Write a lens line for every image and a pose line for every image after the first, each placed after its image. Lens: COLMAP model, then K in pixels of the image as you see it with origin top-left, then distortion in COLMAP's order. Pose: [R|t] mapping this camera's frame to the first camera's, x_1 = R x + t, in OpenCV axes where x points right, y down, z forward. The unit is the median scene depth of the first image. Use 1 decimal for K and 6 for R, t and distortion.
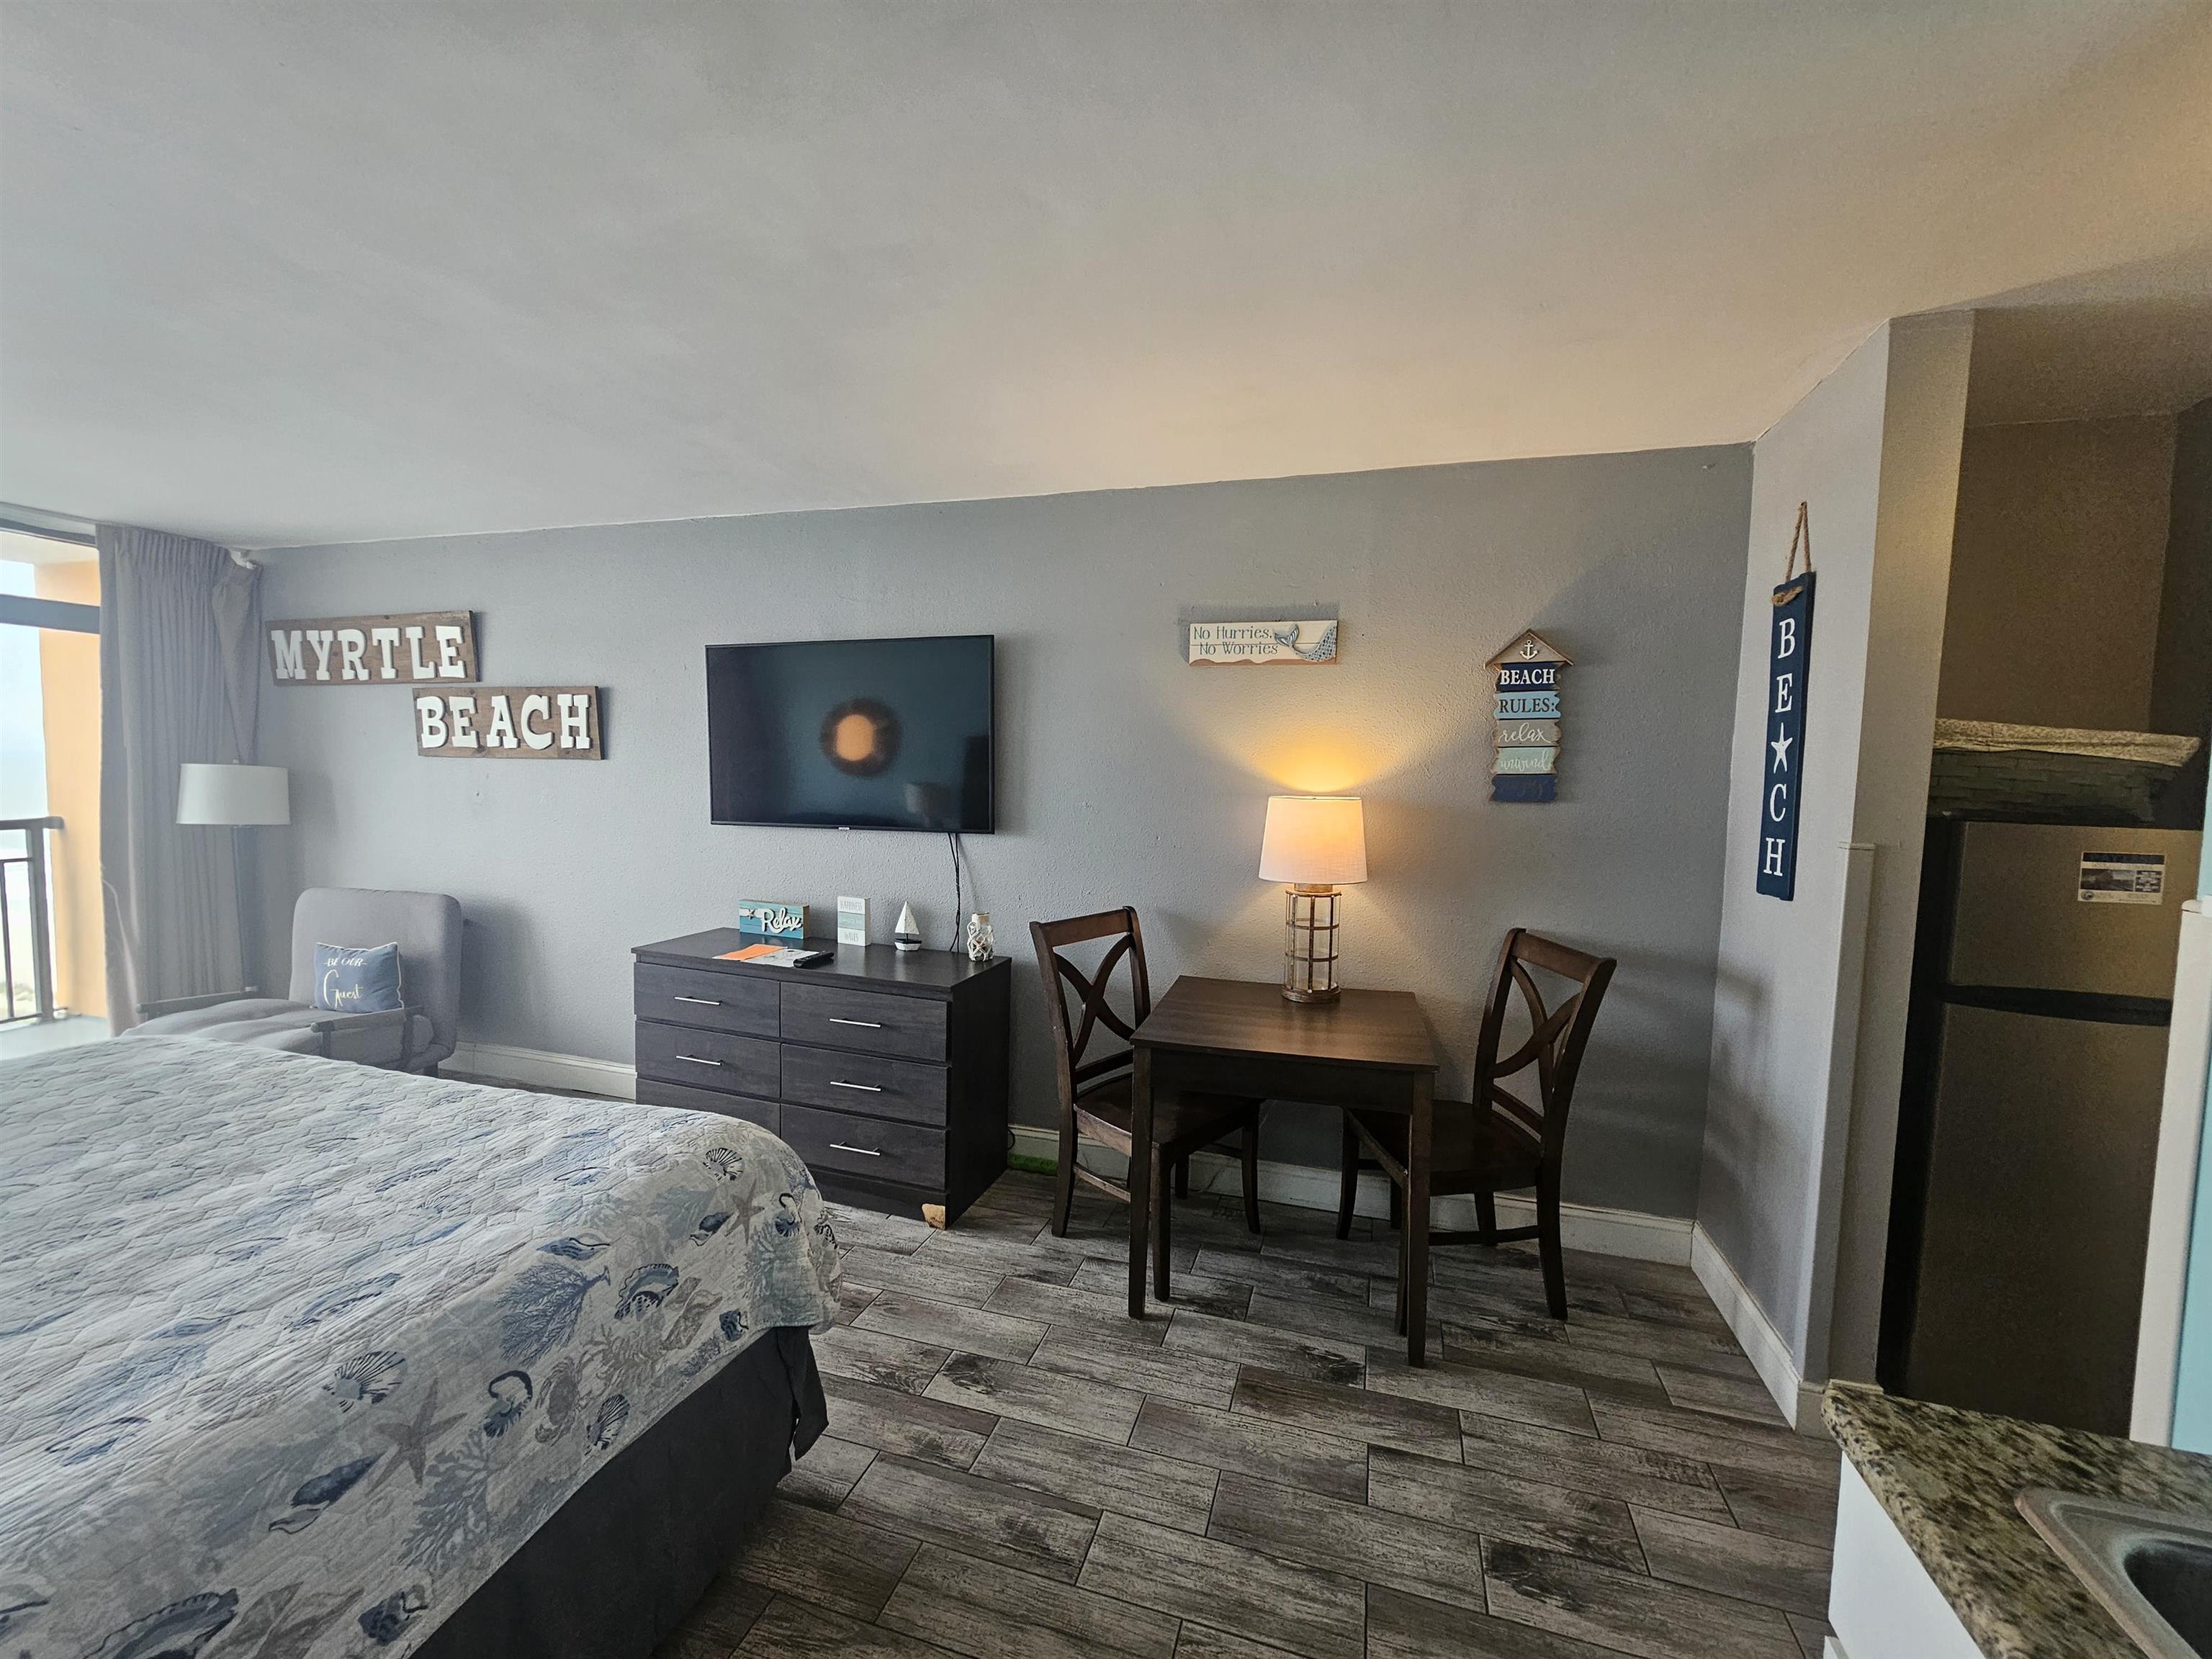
lens RADIAL K [[901.1, 0, 1097.4], [0, 901.1, 831.5], [0, 0, 1]] dist [-0.006144, 0.003061]
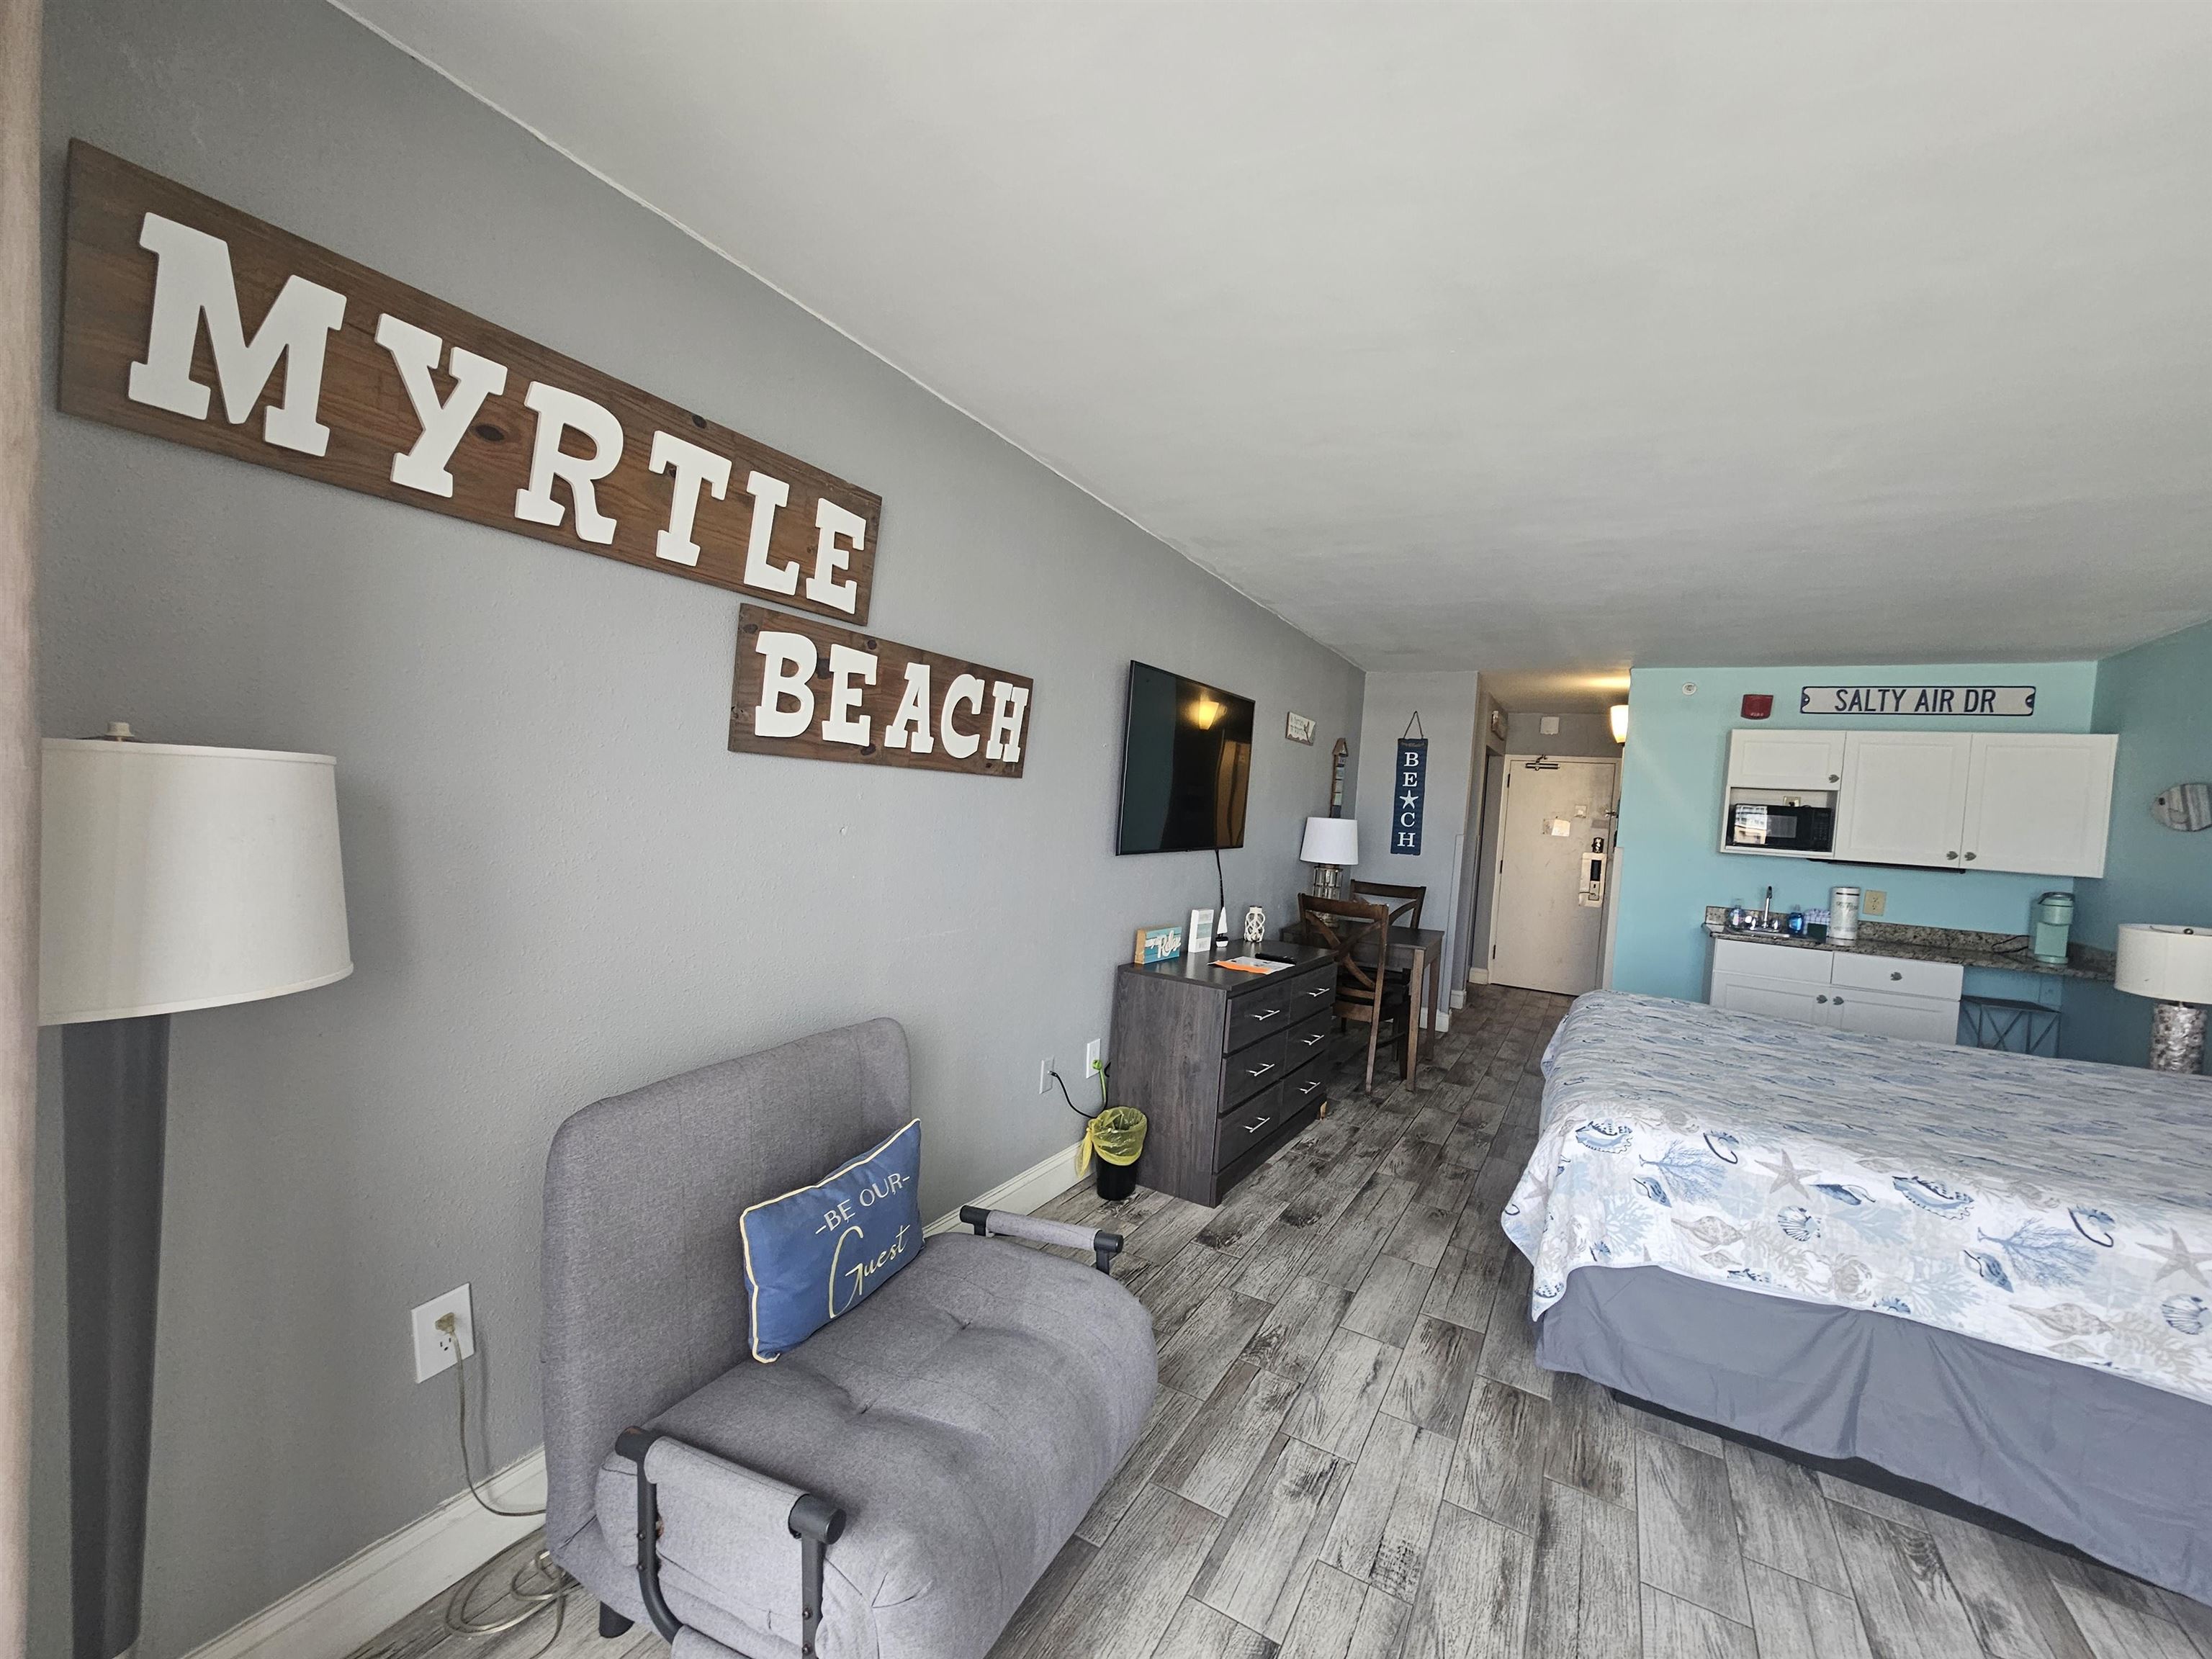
lens RADIAL K [[901.8, 0, 1099.9], [0, 901.8, 835.0], [0, 0, 1]] dist [-0.002053, 0.000675]
pose [[0.226070, -0.043040, 0.973160, -1.825538], [0.005186, 0.999062, 0.042981, -0.094049], [-0.974097, -0.004670, 0.226082, 1.118534]]
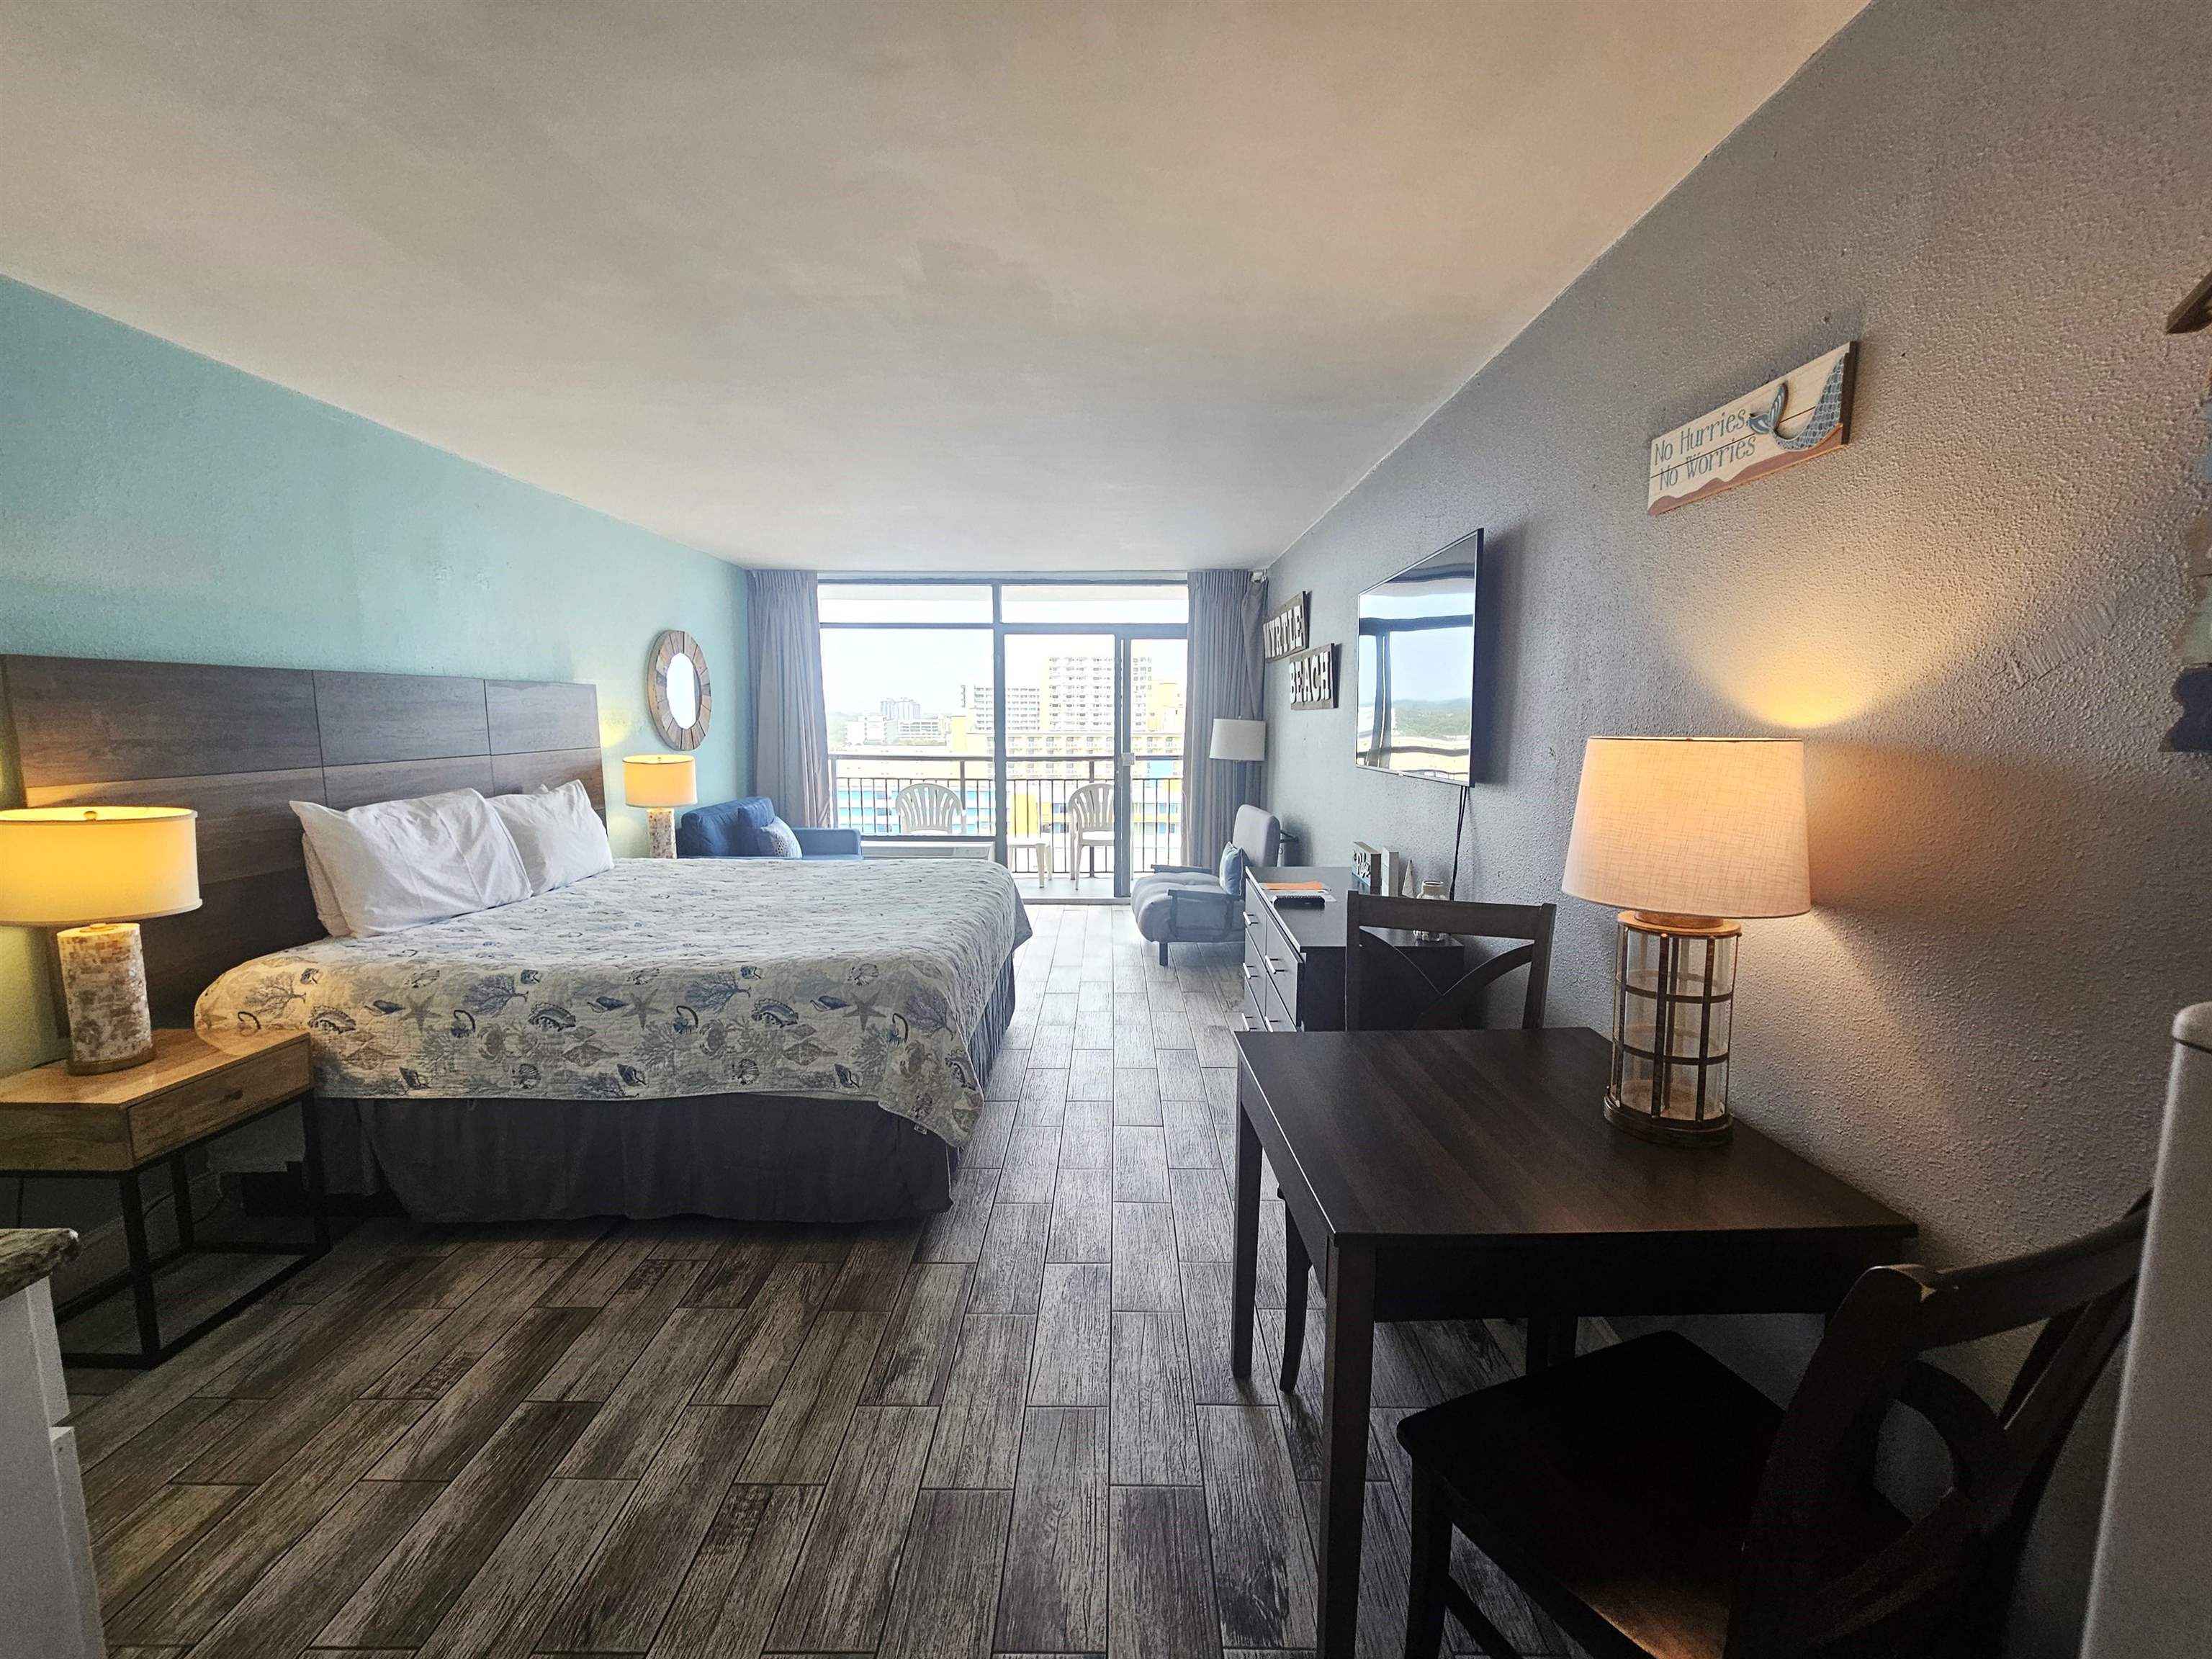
lens RADIAL K [[904.4, 0, 1107.0], [0, 904.4, 832.8], [0, 0, 1]] dist [0.000498, -0.000002]
pose [[0.285662, 0.102316, -0.952853, 0.670665], [-0.058705, 0.994285, 0.089165, -0.011577], [0.956531, 0.030466, 0.290036, 0.574983]]
